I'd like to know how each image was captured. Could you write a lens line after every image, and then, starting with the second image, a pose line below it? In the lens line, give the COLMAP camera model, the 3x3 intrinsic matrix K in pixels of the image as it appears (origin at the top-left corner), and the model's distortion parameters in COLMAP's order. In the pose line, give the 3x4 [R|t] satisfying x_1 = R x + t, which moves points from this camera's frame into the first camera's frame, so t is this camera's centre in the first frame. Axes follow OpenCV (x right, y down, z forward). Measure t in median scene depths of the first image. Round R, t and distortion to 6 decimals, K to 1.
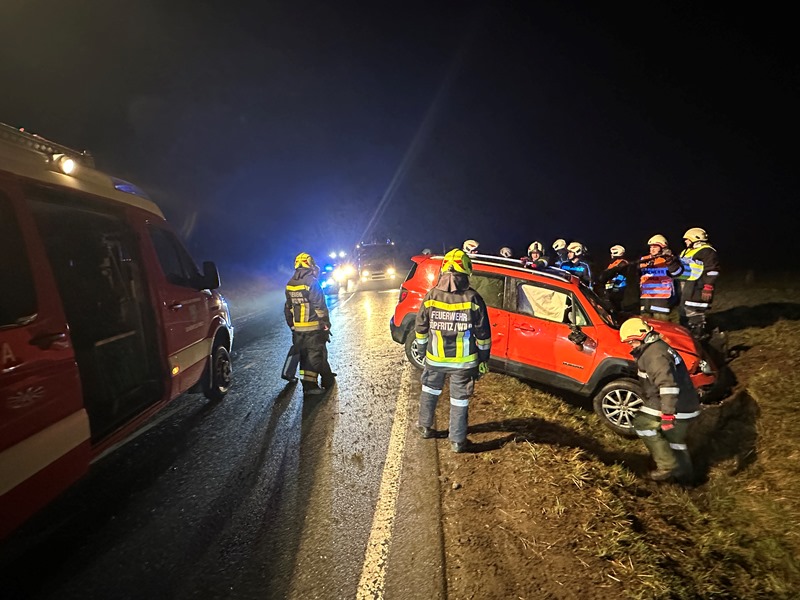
lens RADIAL K [[398.5, 0, 402.1], [0, 398.5, 307.6], [0, 0, 1]] dist [0.001836, 0.000971]
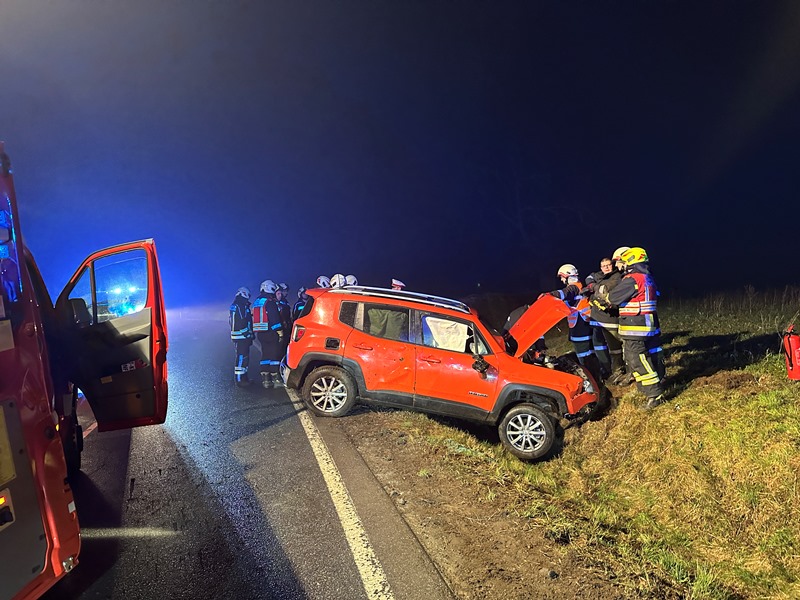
lens RADIAL K [[548.7, 0, 400.0], [0, 548.7, 300.0], [0, 0, 1]] dist [0.100615, -0.118595]
pose [[0.949613, -0.020973, 0.312723, -0.195605], [0.052224, 0.994398, -0.091894, 0.024402], [-0.309044, 0.103596, 0.945389, -0.292780]]
